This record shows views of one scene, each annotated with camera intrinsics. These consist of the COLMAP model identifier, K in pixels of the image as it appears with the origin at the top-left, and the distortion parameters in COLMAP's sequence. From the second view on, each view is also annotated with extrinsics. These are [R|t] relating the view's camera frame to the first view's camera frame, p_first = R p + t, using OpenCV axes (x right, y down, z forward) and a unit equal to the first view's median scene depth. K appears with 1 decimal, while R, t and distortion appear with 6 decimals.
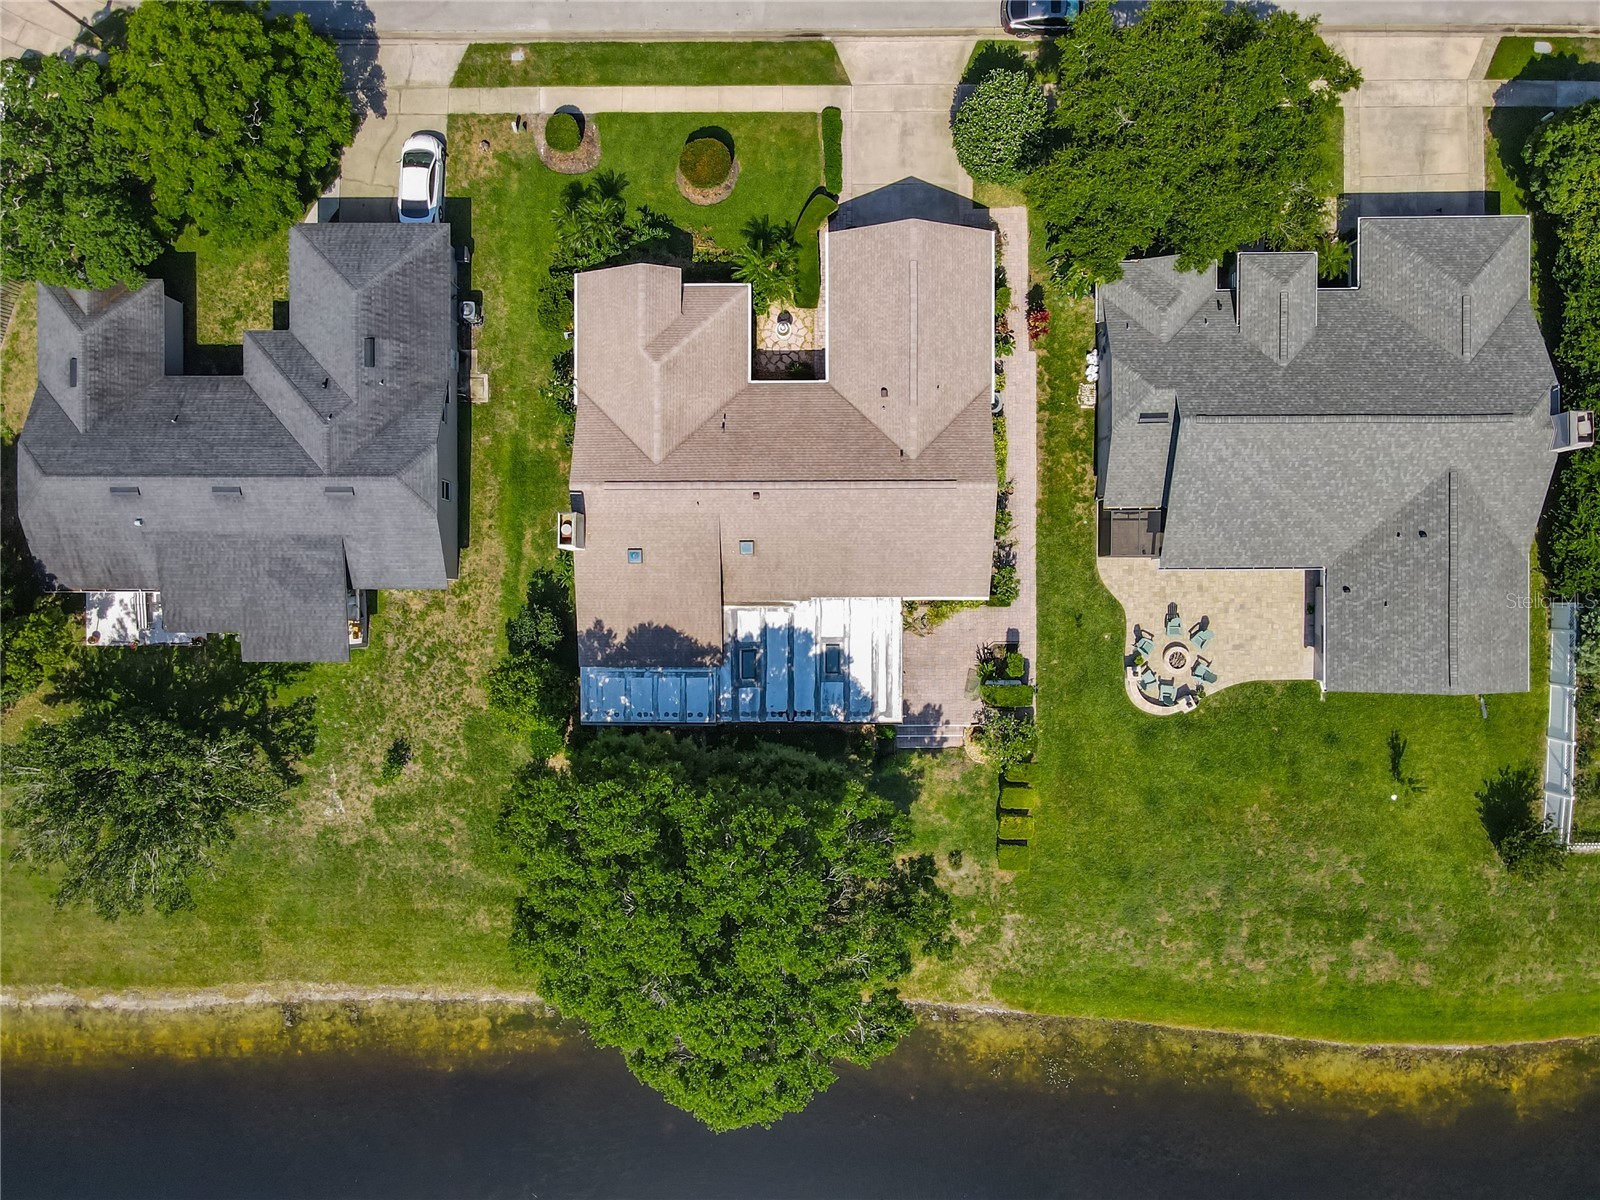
lens RADIAL K [[1182.0, 0, 795.0], [0, 1182.0, 593.1], [0, 0, 1]] dist [0.007077, 0.007488]
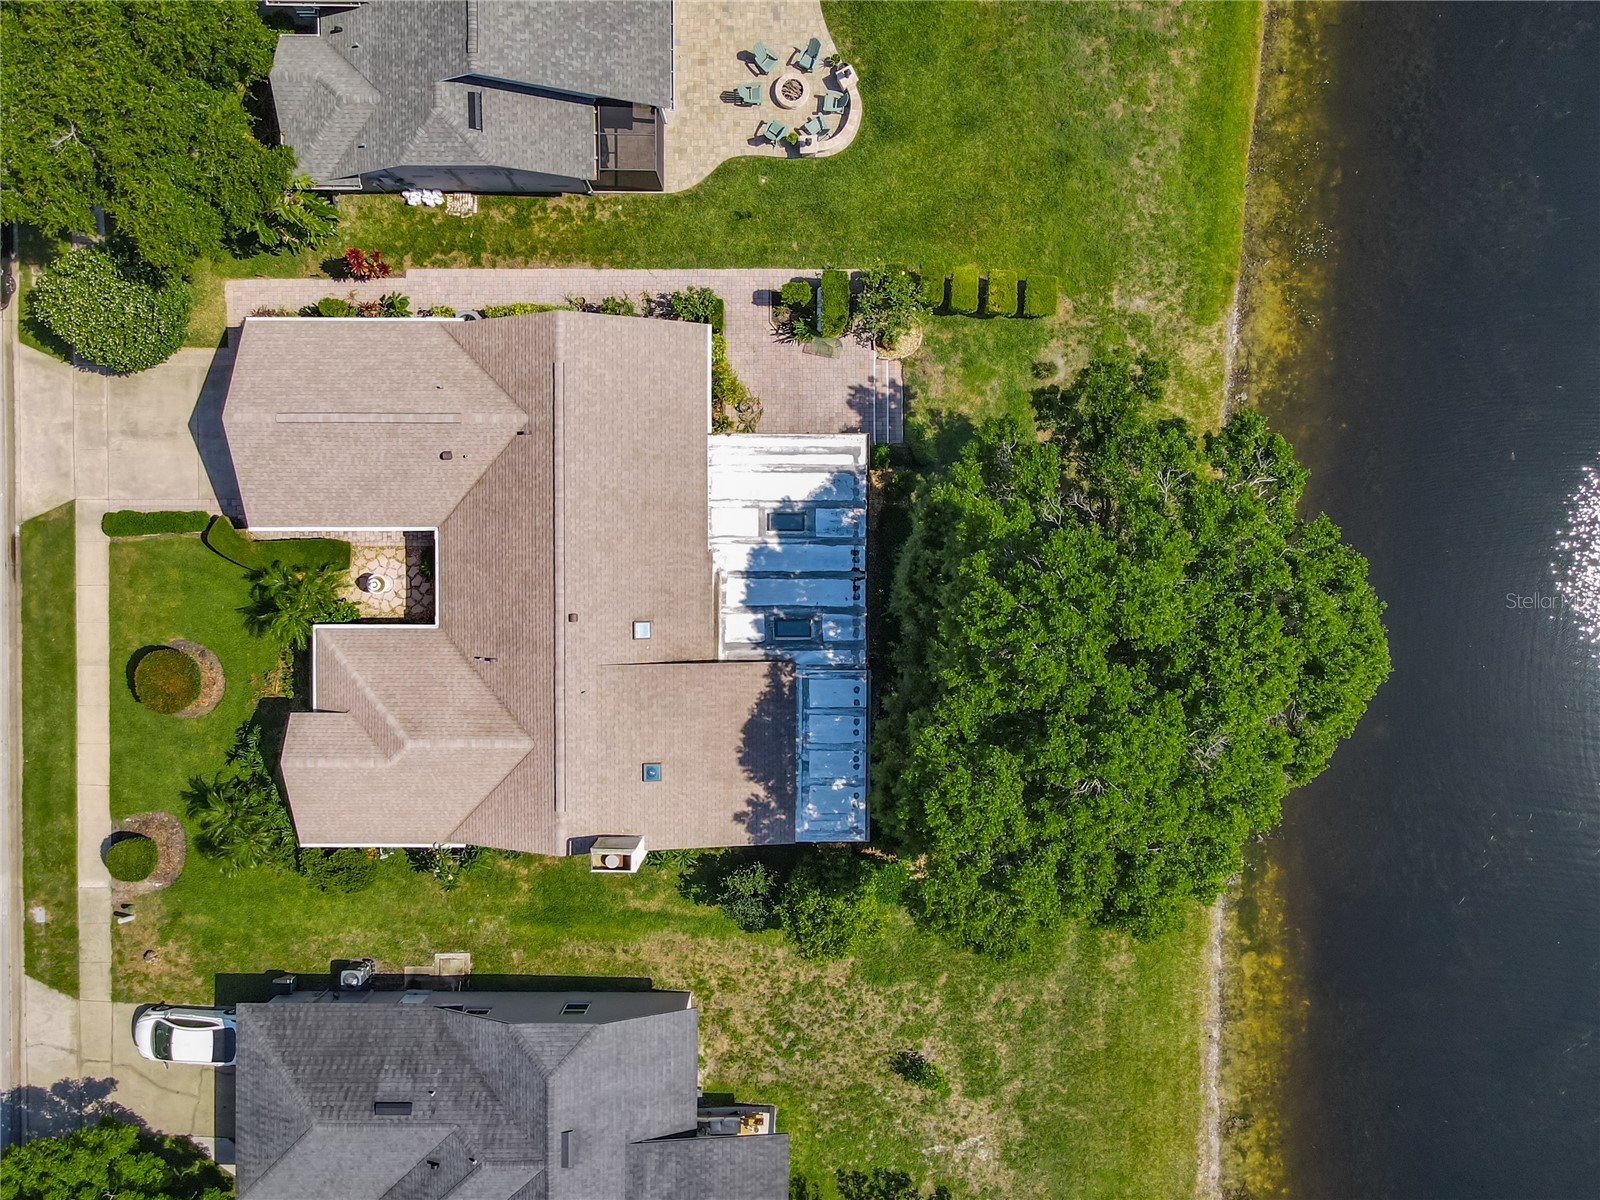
lens RADIAL K [[1182.0, 0, 795.0], [0, 1182.0, 593.1], [0, 0, 1]] dist [0.007077, 0.007488]
pose [[0.001733, -0.999997, -0.001702, -0.013774], [0.999868, 0.001761, -0.016180, 0.072391], [0.016183, -0.001674, 0.999868, 0.204281]]
